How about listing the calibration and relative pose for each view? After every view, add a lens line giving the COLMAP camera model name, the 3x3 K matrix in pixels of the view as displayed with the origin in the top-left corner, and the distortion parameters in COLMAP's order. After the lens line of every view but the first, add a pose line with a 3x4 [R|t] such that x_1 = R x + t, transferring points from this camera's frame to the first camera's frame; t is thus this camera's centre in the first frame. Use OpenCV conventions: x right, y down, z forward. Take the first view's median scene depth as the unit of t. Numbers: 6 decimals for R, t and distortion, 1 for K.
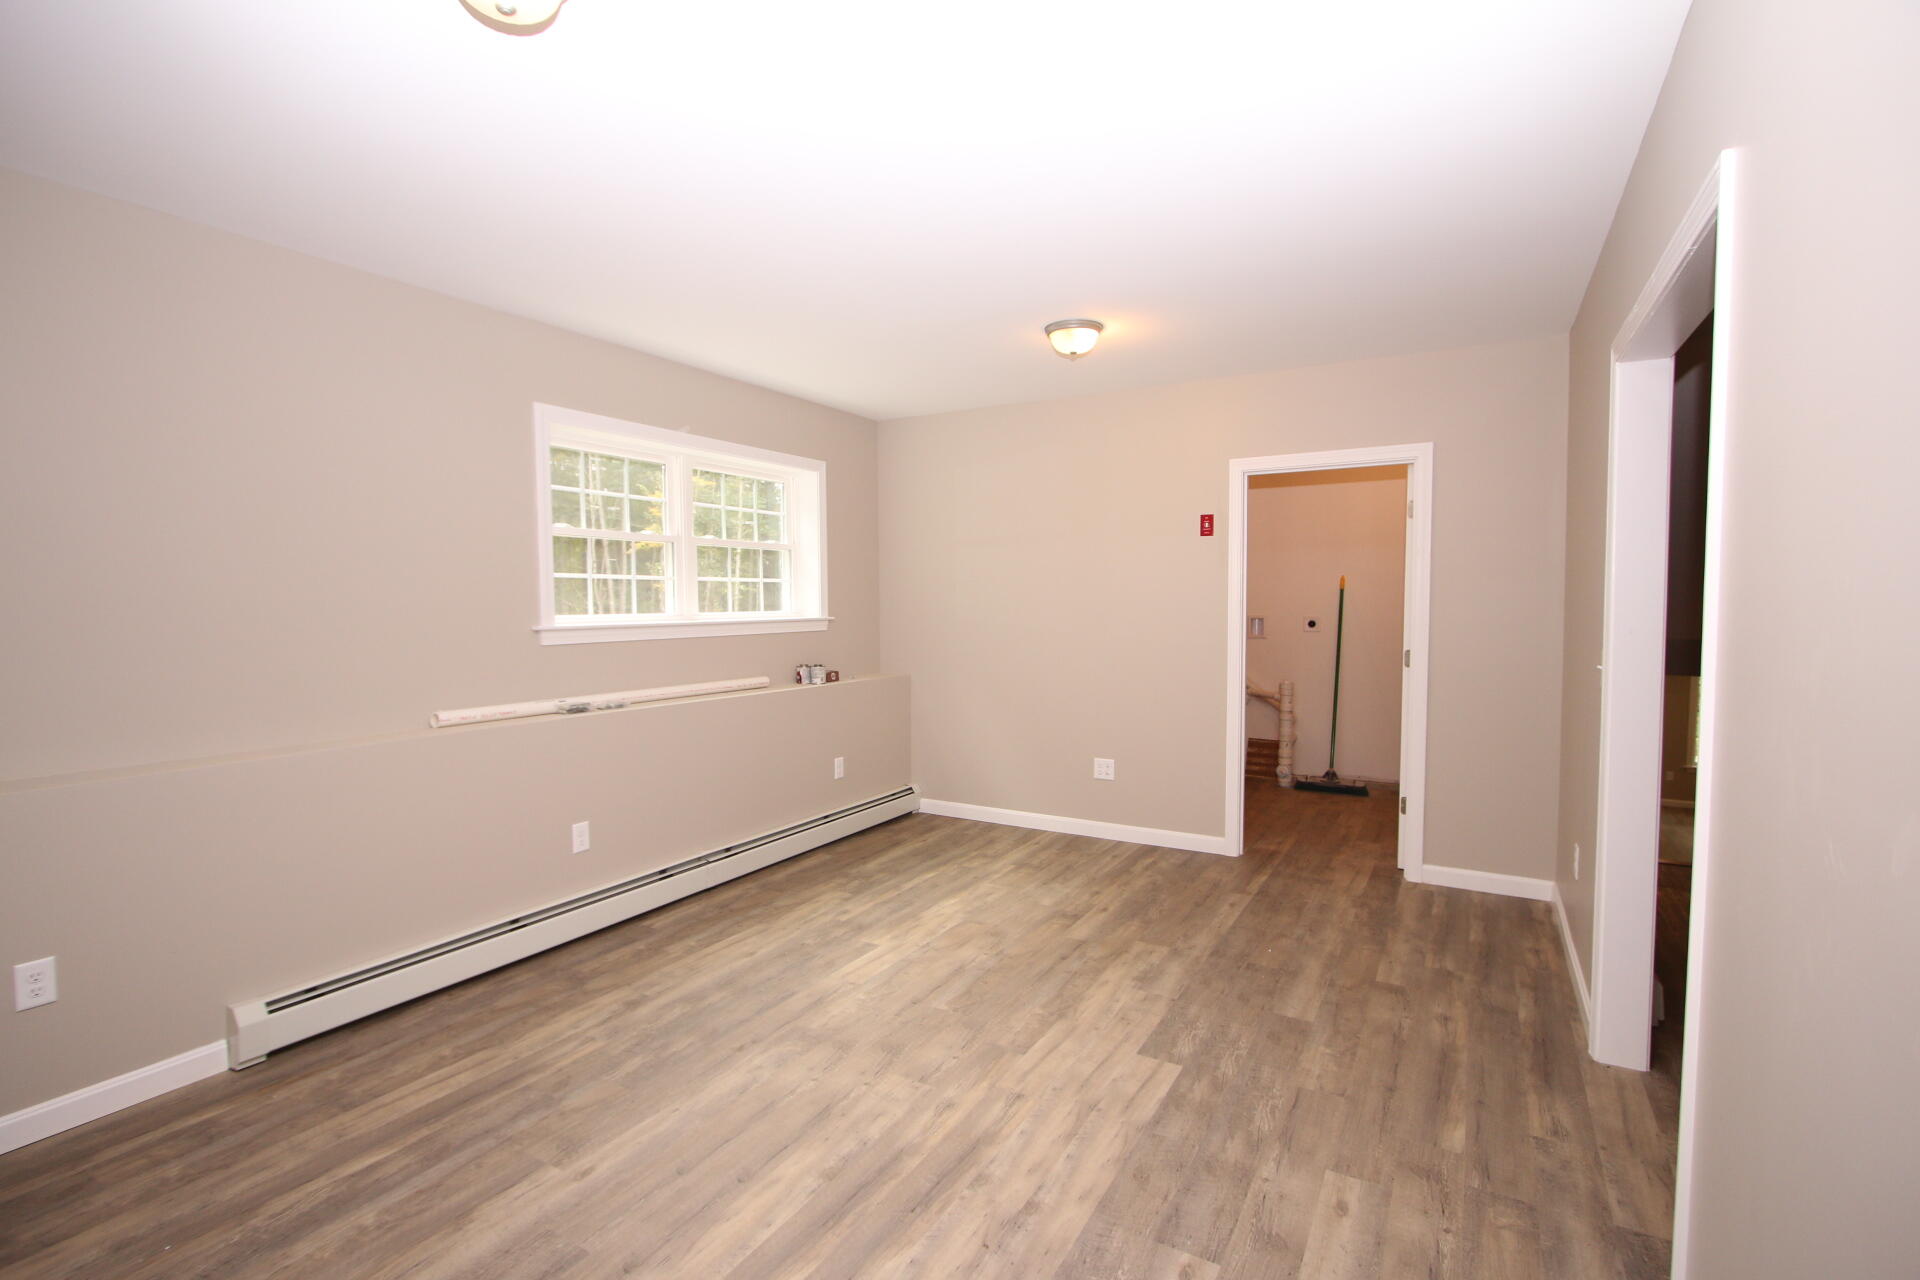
lens RADIAL K [[880.8, 0, 964.2], [0, 880.8, 634.2], [0, 0, 1]] dist [-0.019477, 0.002417]
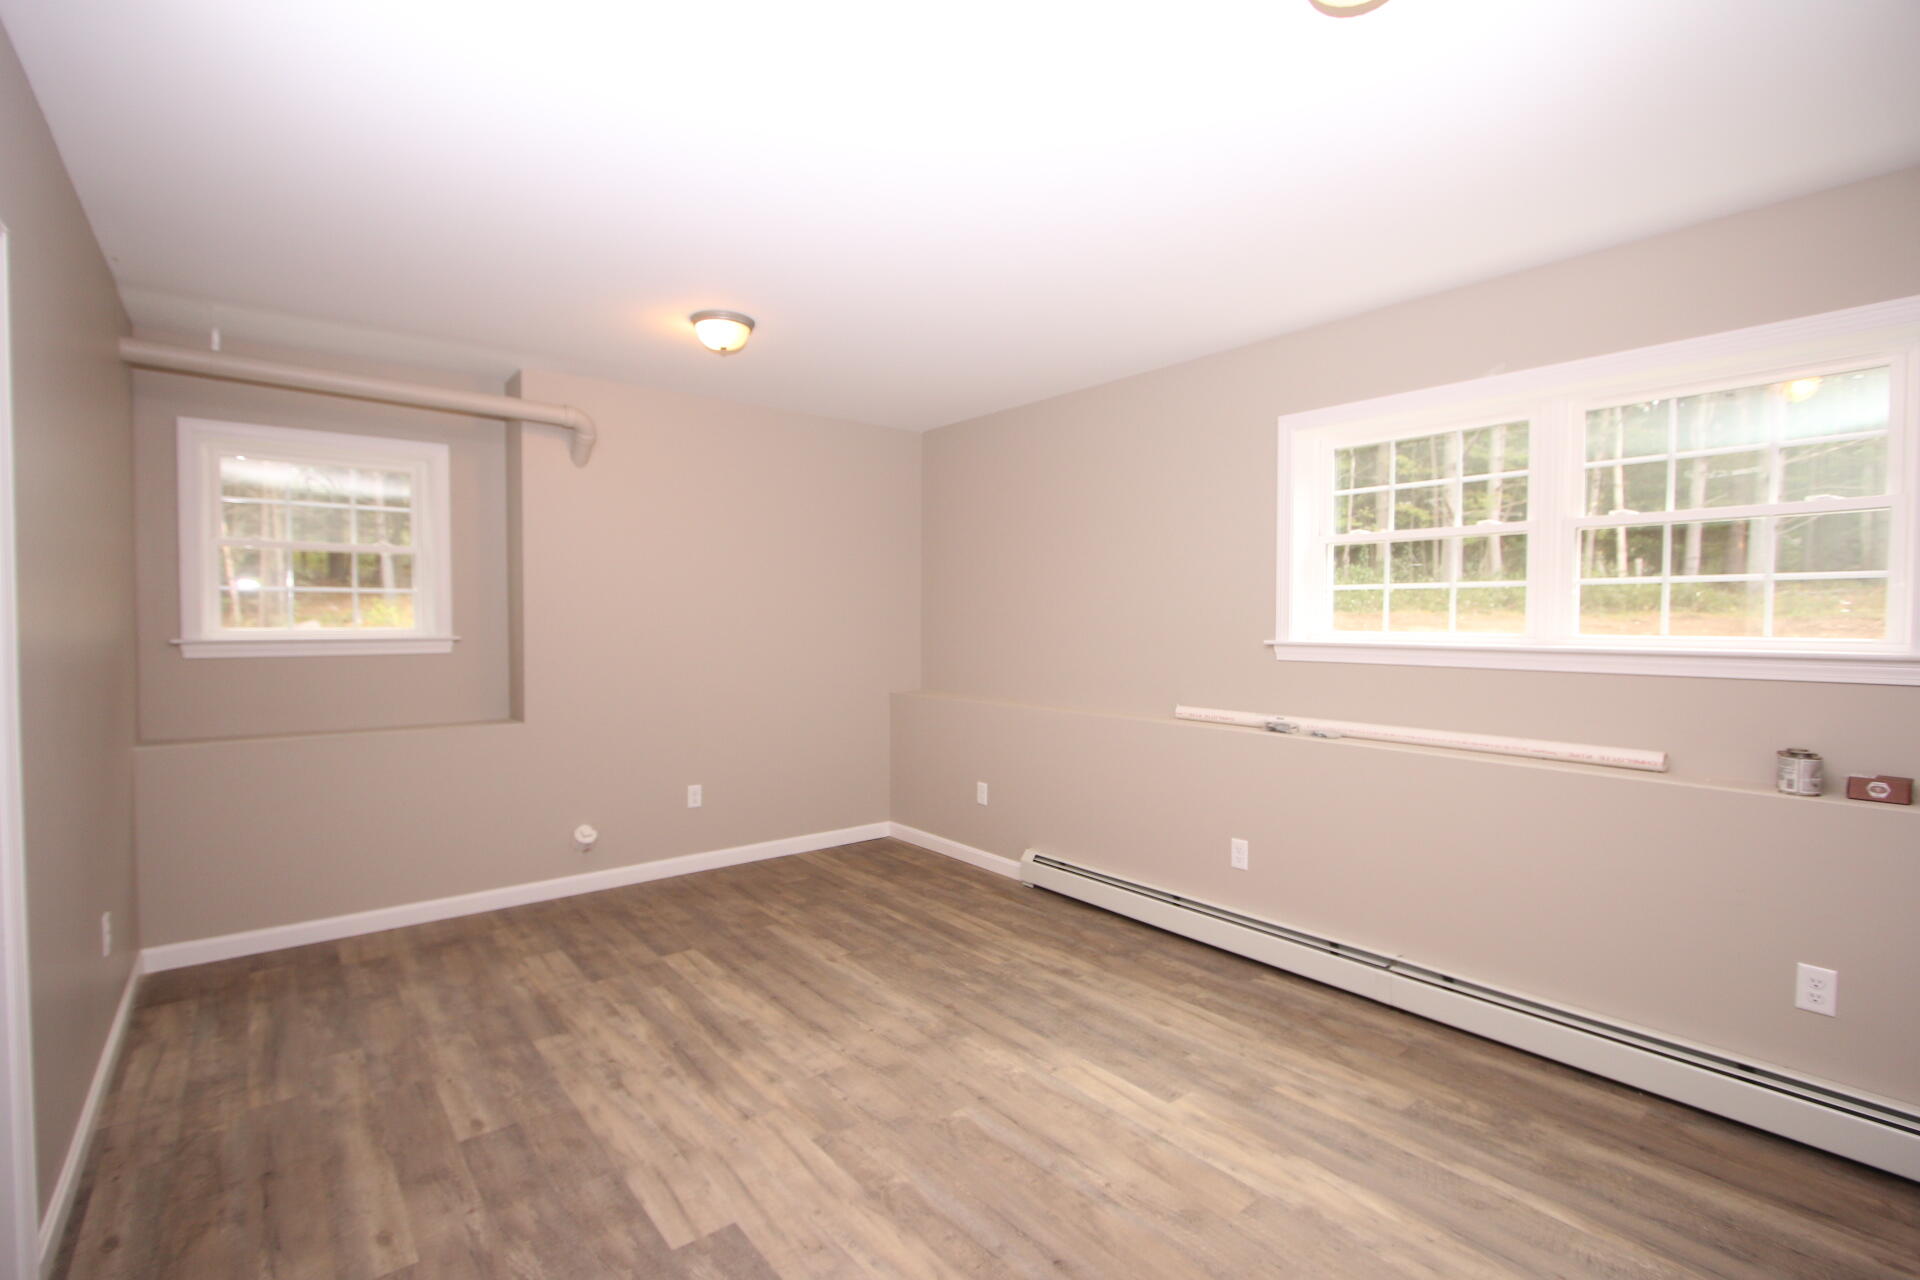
lens RADIAL K [[880.8, 0, 959.2], [0, 880.8, 643.0], [0, 0, 1]] dist [-0.019477, 0.002417]
pose [[-0.359336, 0.029619, -0.932738, 0.769543], [-0.036195, 0.998302, 0.045645, -0.052303], [0.932506, 0.050162, -0.357654, 1.353883]]
